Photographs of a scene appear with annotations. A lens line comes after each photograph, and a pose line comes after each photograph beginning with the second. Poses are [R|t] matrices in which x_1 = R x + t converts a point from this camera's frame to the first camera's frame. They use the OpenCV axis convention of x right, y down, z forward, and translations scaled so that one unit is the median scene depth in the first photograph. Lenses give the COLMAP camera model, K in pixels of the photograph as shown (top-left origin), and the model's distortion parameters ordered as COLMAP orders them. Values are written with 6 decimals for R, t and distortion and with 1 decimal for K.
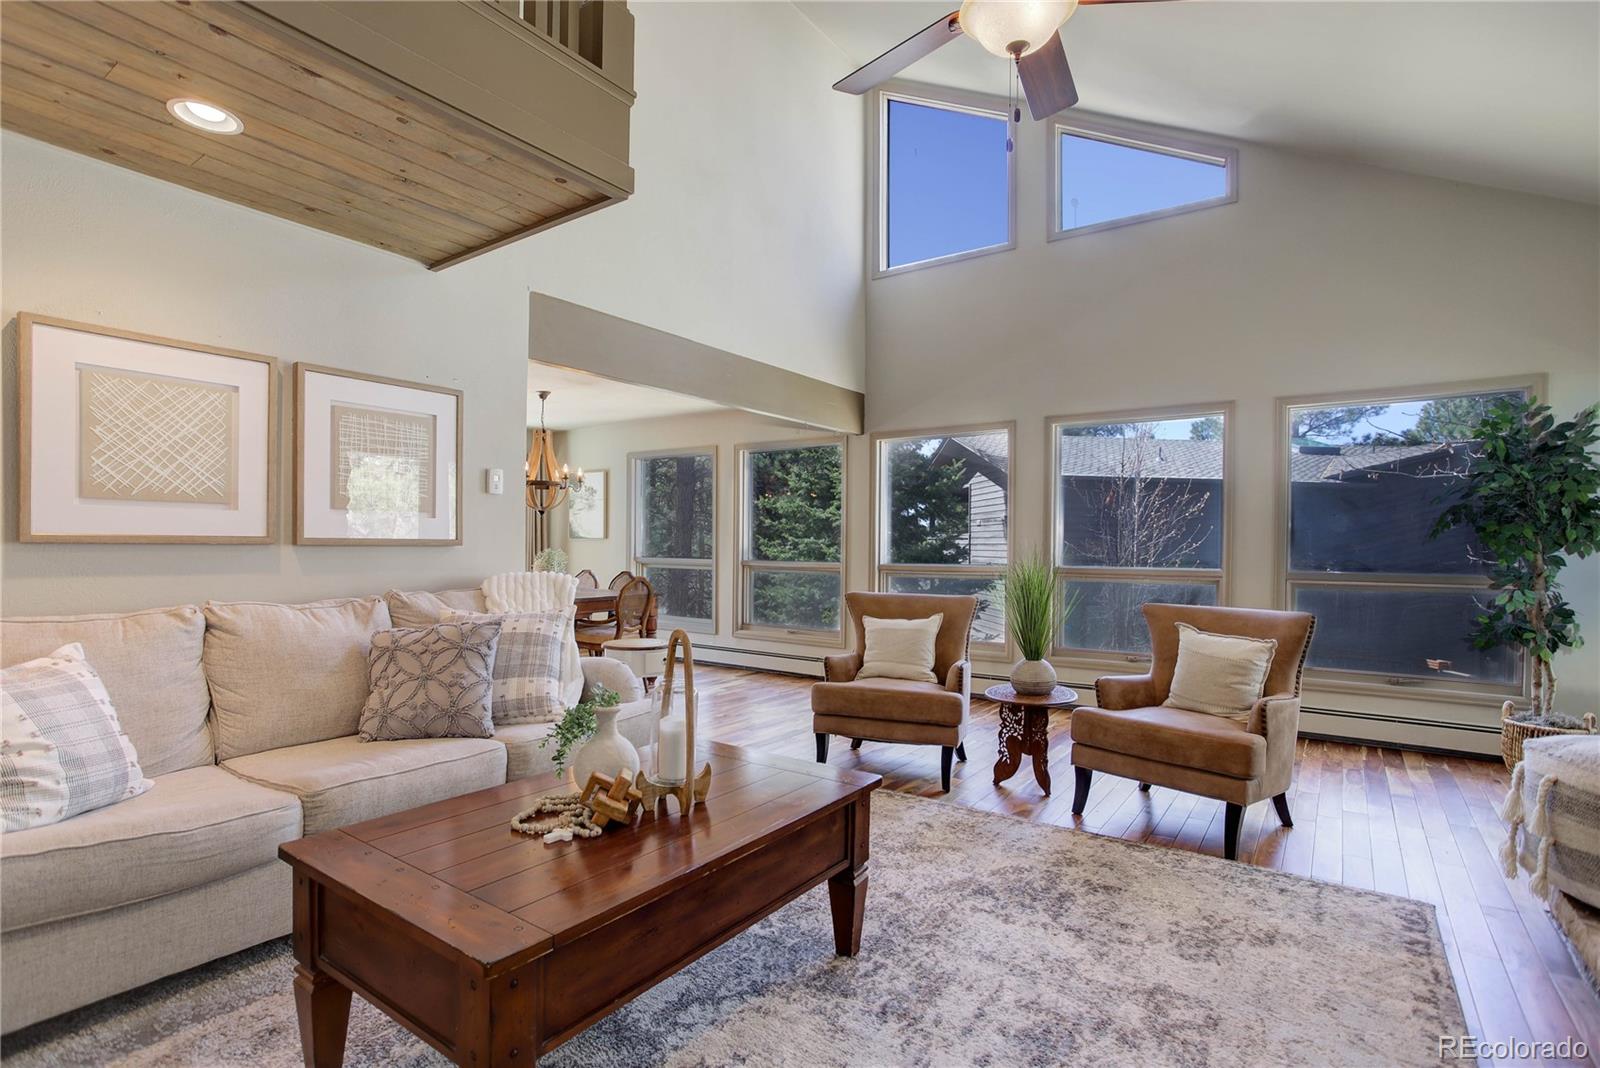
lens RADIAL K [[789.2, 0, 802.7], [0, 789.2, 546.9], [0, 0, 1]] dist [-0.037387, 0.018251]
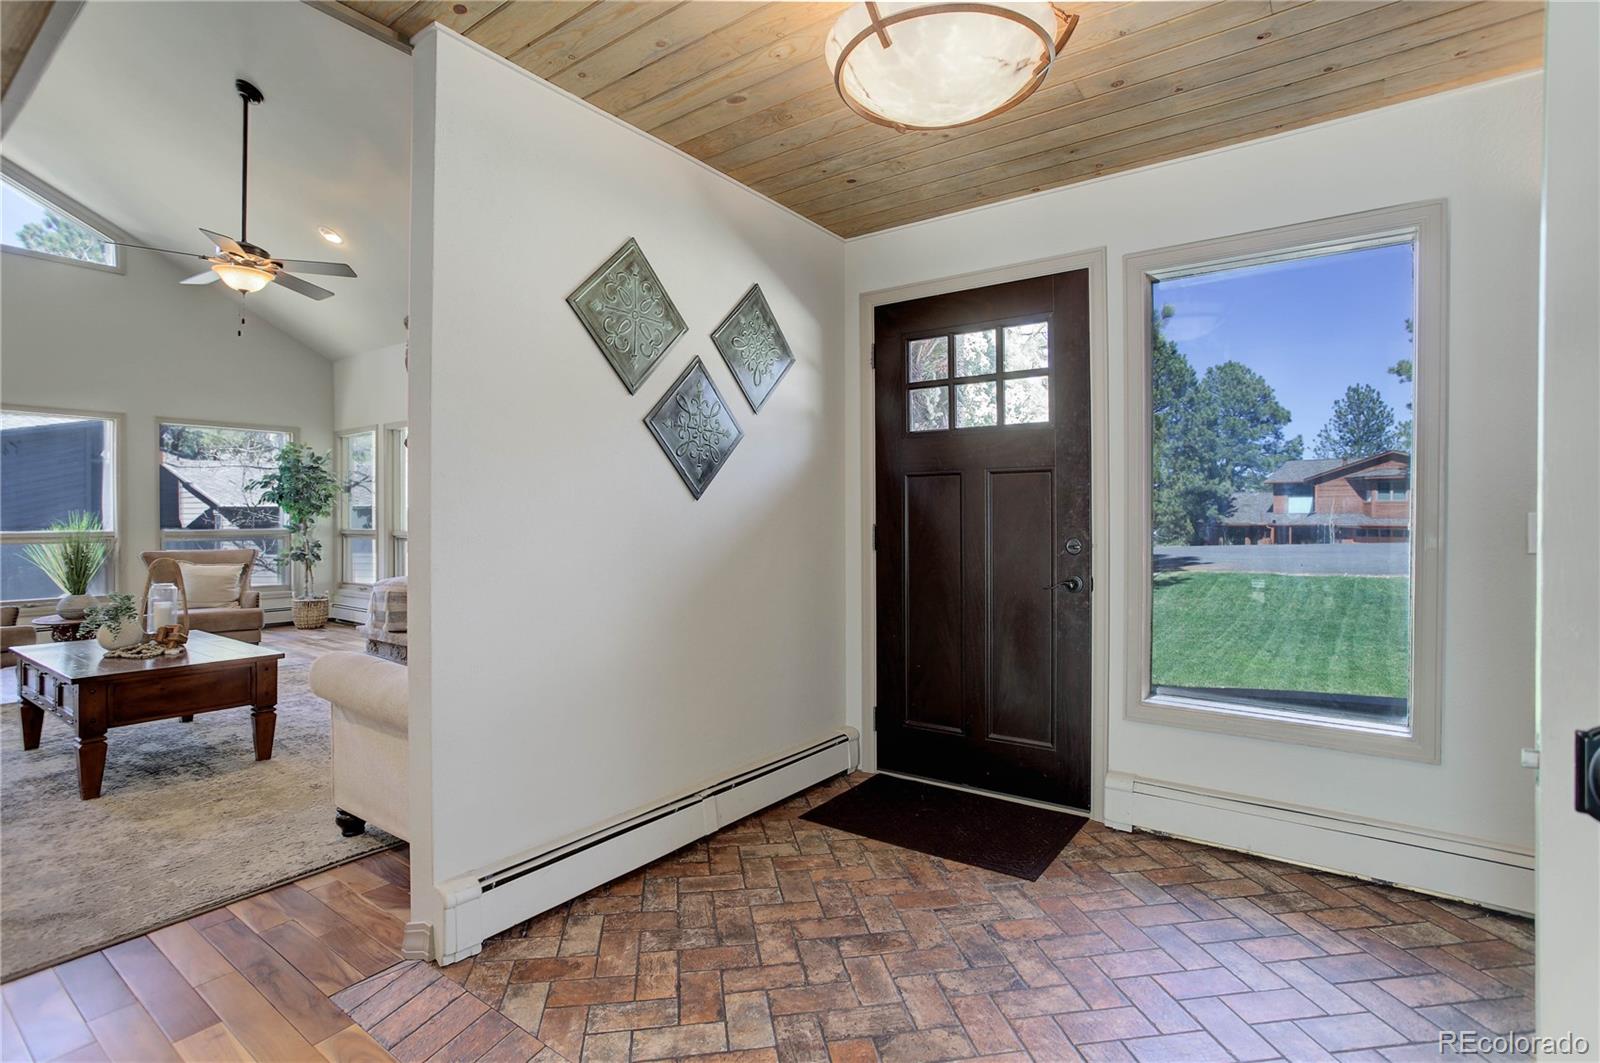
lens RADIAL K [[789.2, 0, 811.6], [0, 789.2, 517.3], [0, 0, 1]] dist [-0.037387, 0.018251]
pose [[0.003567, -0.006008, 0.999976, -1.171402], [-0.002568, 0.999979, 0.006018, -0.008509], [-0.999990, -0.002589, 0.003552, -0.376936]]
